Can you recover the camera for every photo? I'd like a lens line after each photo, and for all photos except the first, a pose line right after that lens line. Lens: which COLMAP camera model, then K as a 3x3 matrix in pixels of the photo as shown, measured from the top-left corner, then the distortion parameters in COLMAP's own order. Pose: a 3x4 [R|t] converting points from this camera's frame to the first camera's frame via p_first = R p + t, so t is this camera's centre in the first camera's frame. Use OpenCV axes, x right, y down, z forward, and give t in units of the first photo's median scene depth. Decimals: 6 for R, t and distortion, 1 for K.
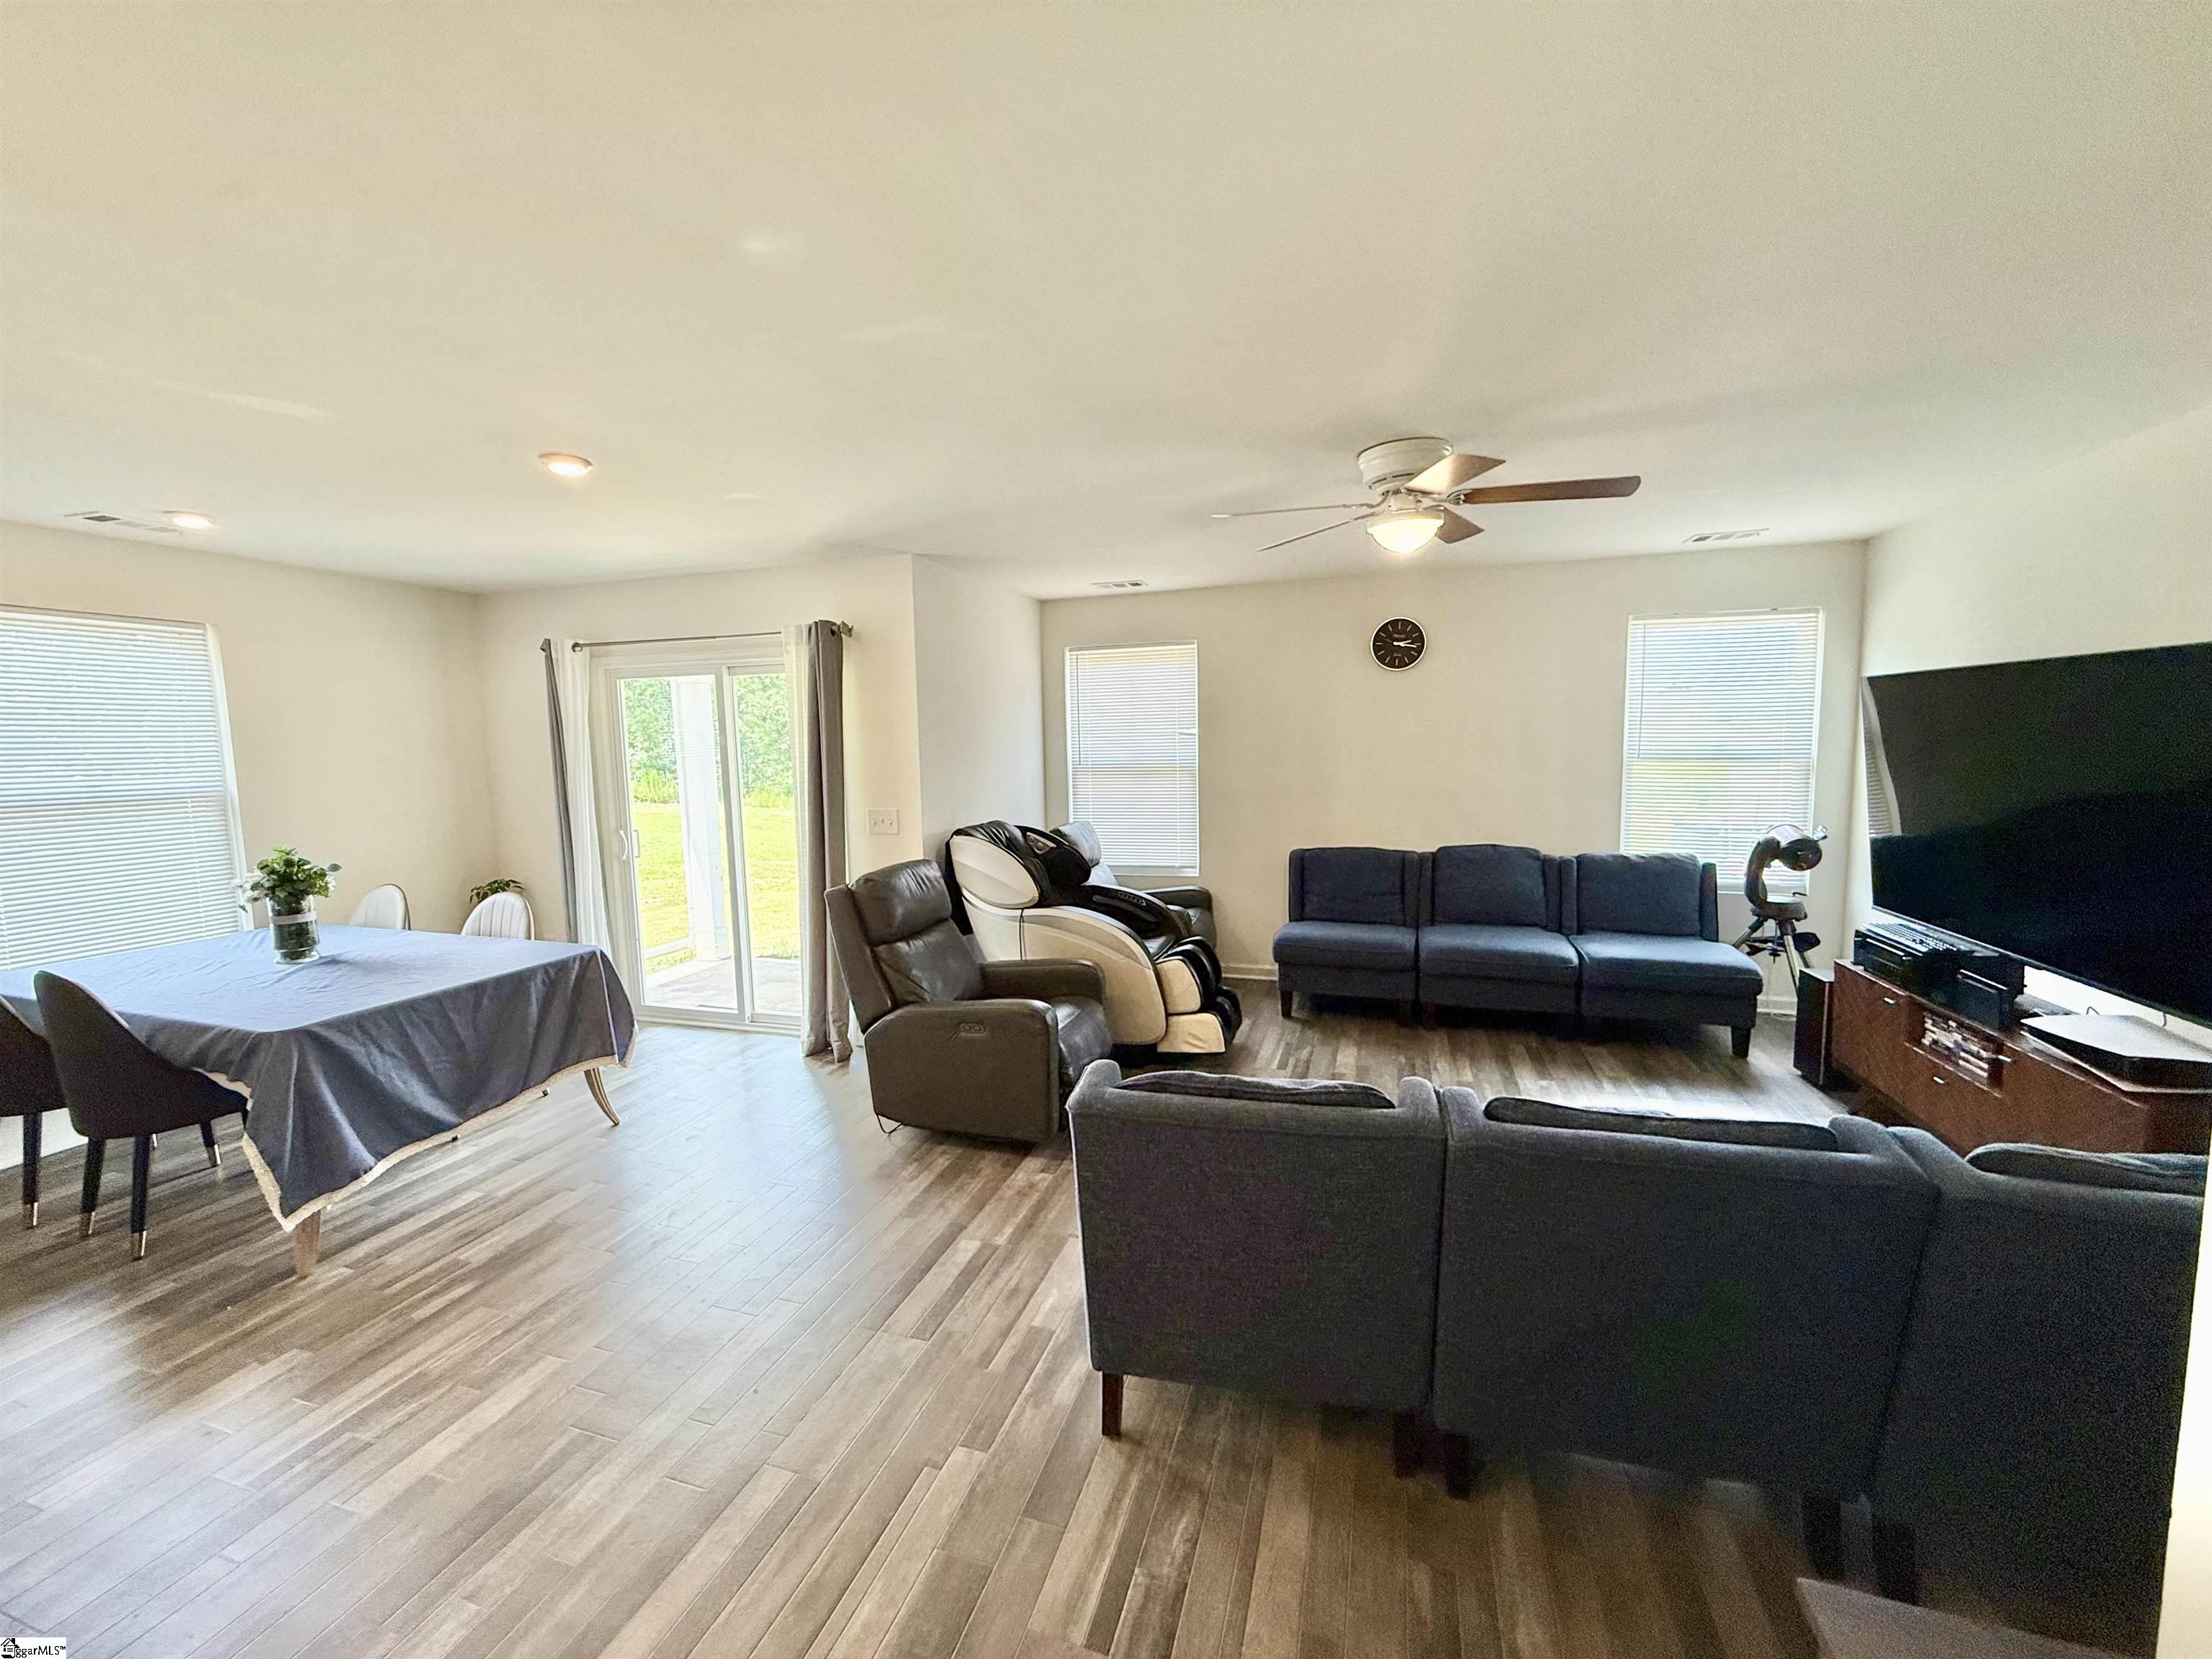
lens RADIAL K [[879.9, 0, 1098.8], [0, 879.9, 829.9], [0, 0, 1]] dist [-0.001607, -0.000309]
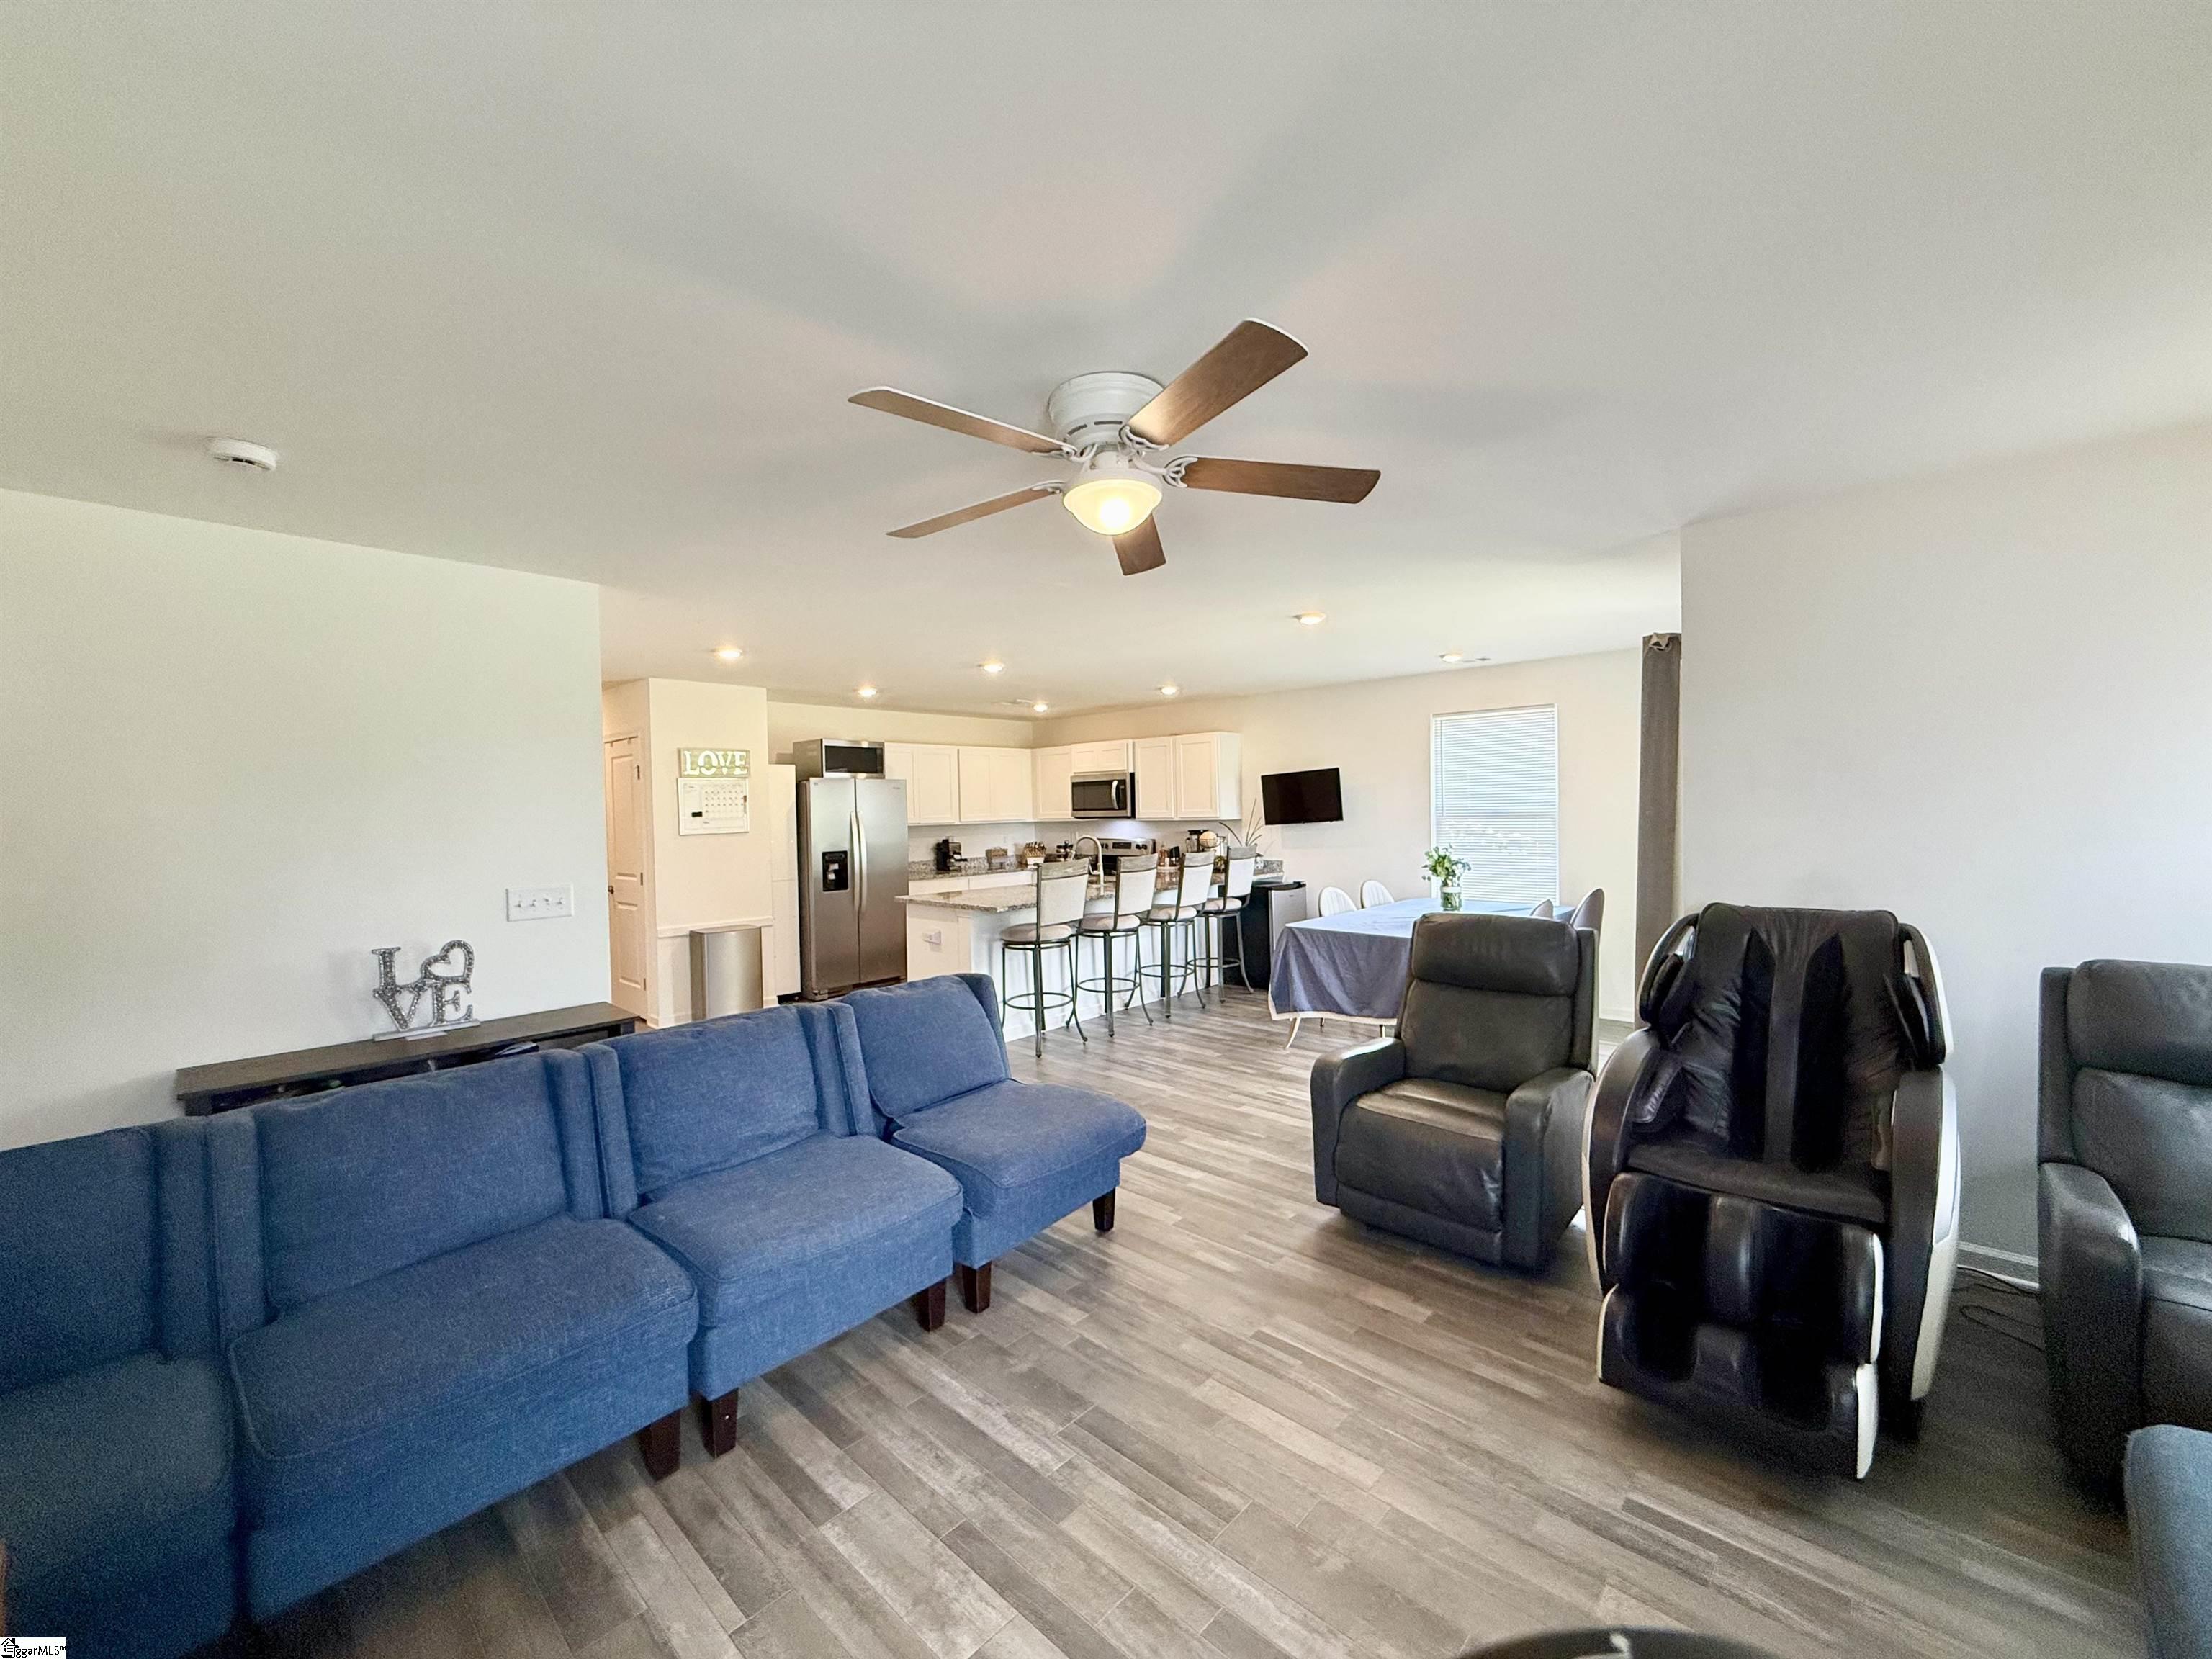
lens RADIAL K [[879.9, 0, 1103.5], [0, 879.9, 833.0], [0, 0, 1]] dist [-0.001607, -0.000309]
pose [[-0.424403, 0.052104, -0.903973, 0.674290], [-0.064099, 0.994110, 0.087393, -0.085635], [0.903202, 0.095033, -0.418563, 0.875263]]
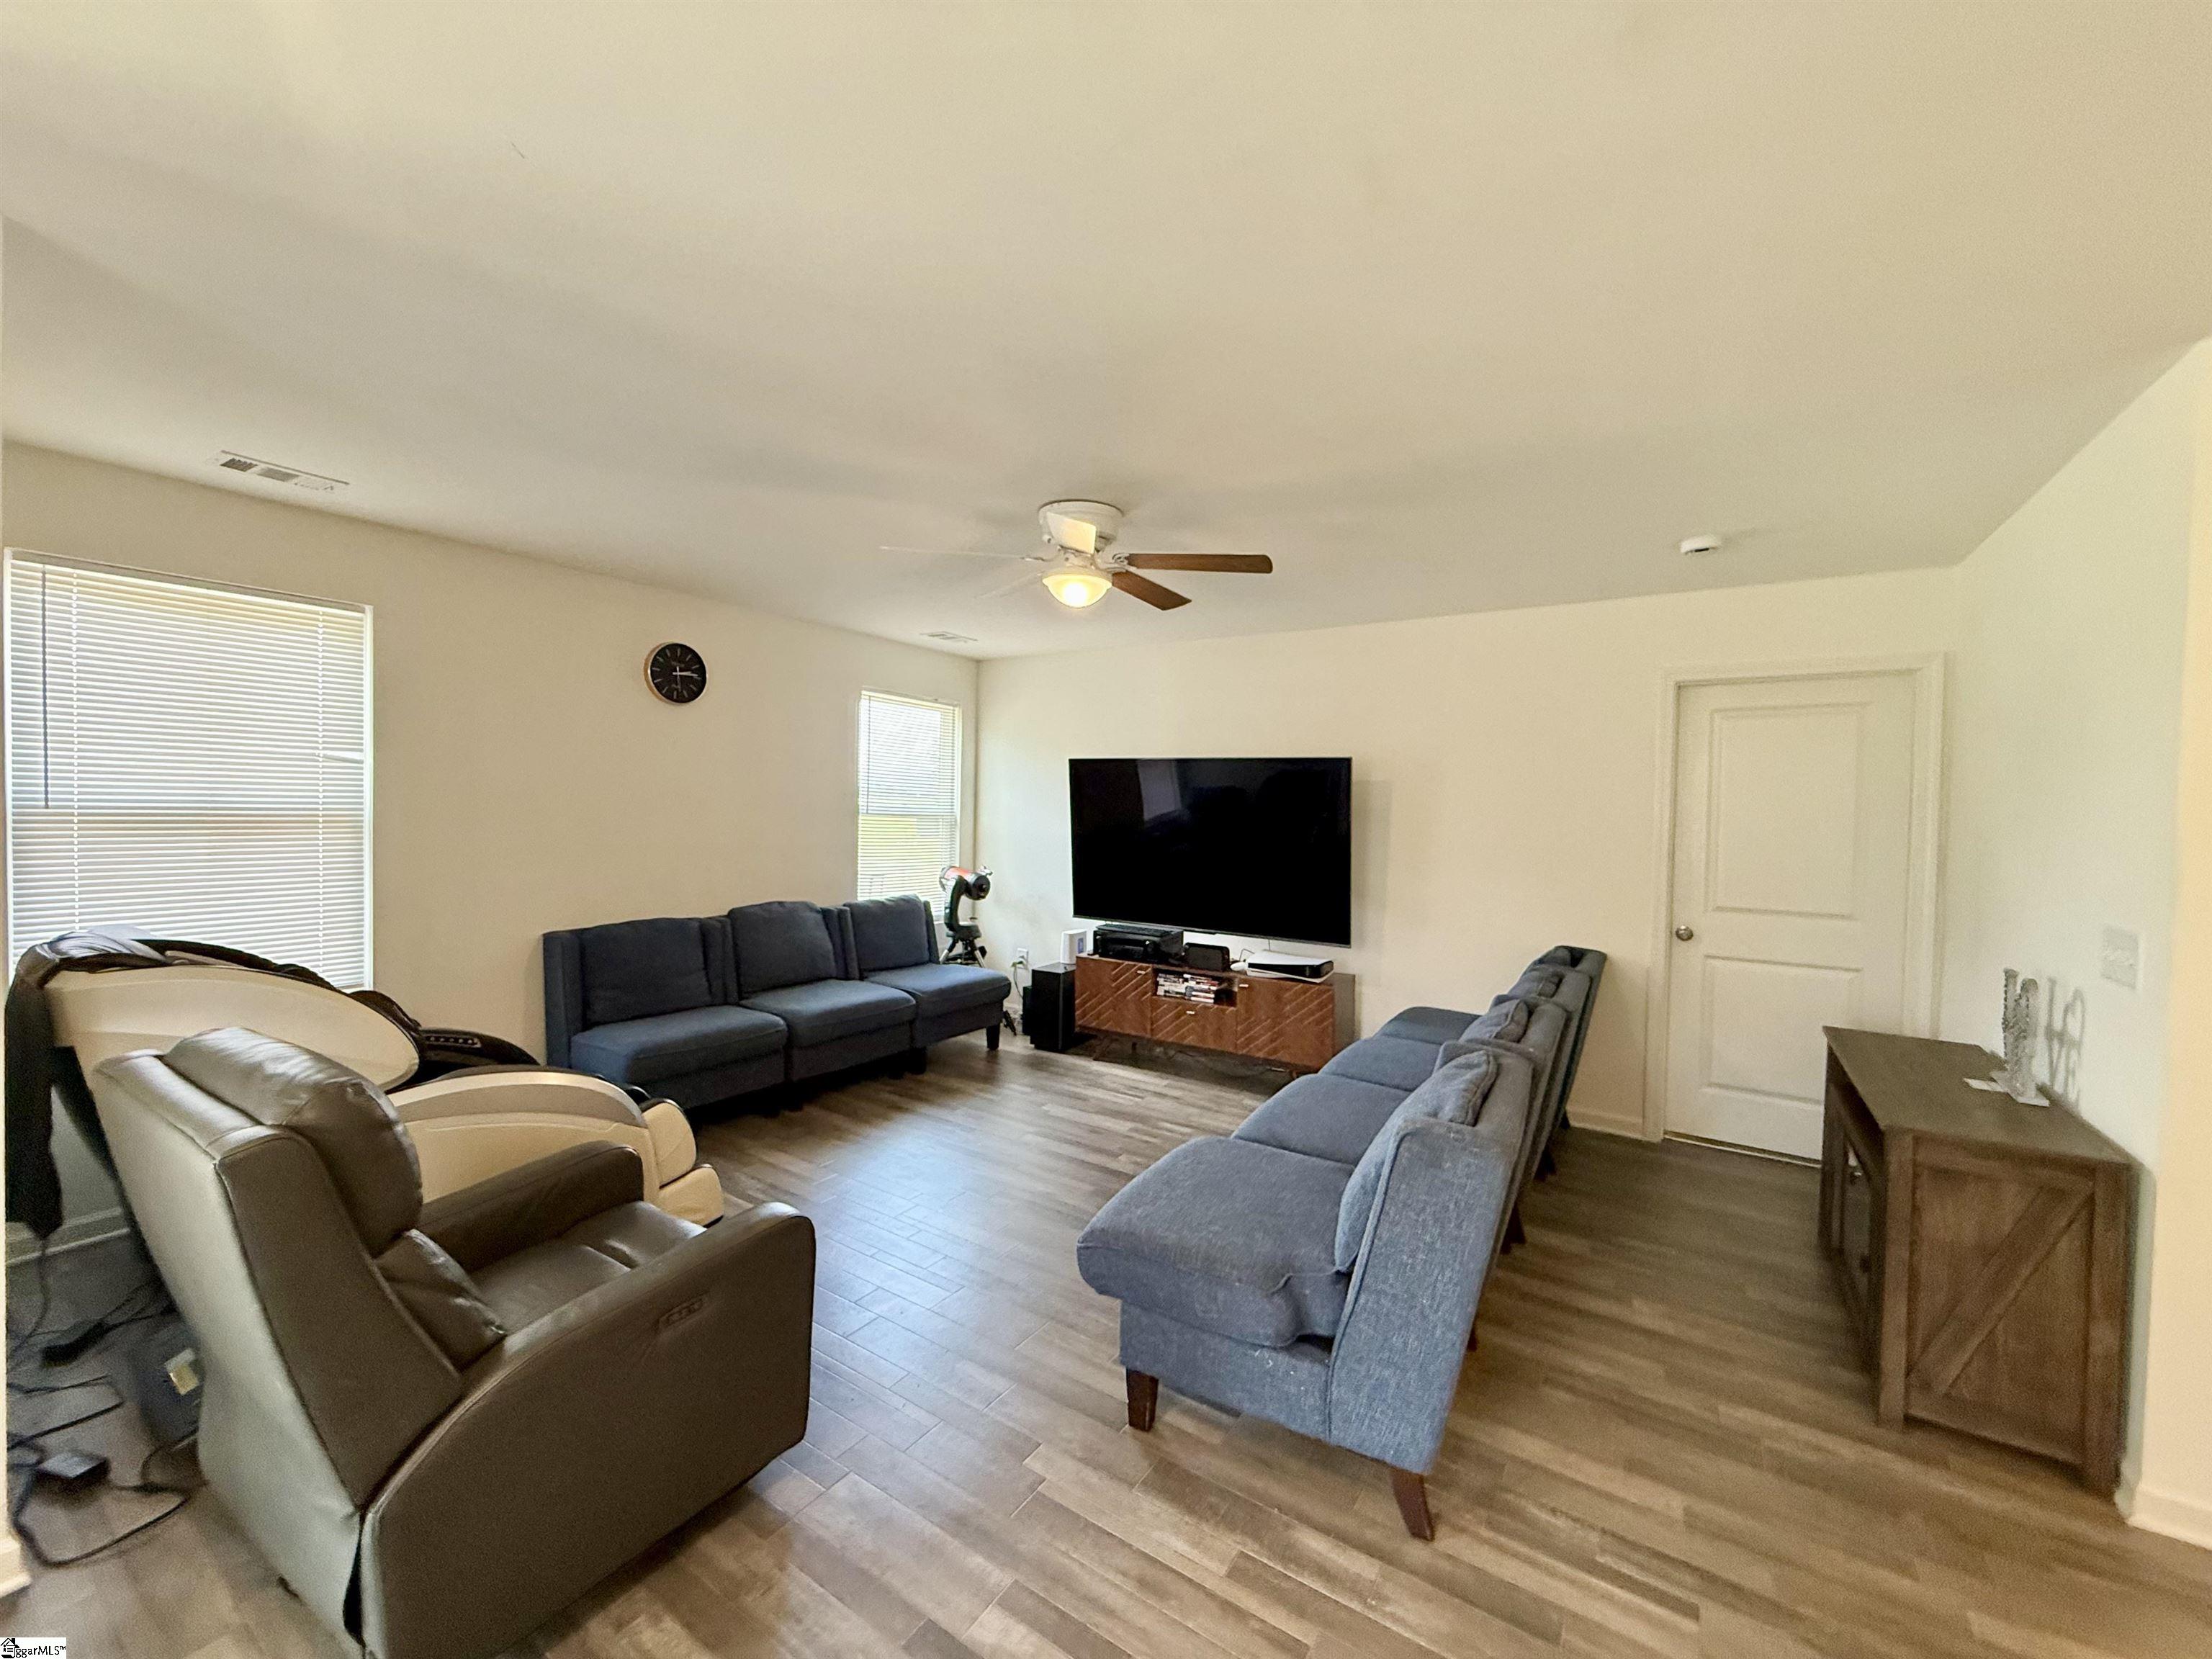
lens RADIAL K [[879.9, 0, 1095.5], [0, 879.9, 833.5], [0, 0, 1]] dist [-0.001607, -0.000309]
pose [[0.270595, -0.001250, 0.962693, -0.431681], [0.072631, 0.997176, -0.019120, -0.015603], [-0.959950, 0.075095, 0.269921, 0.473442]]
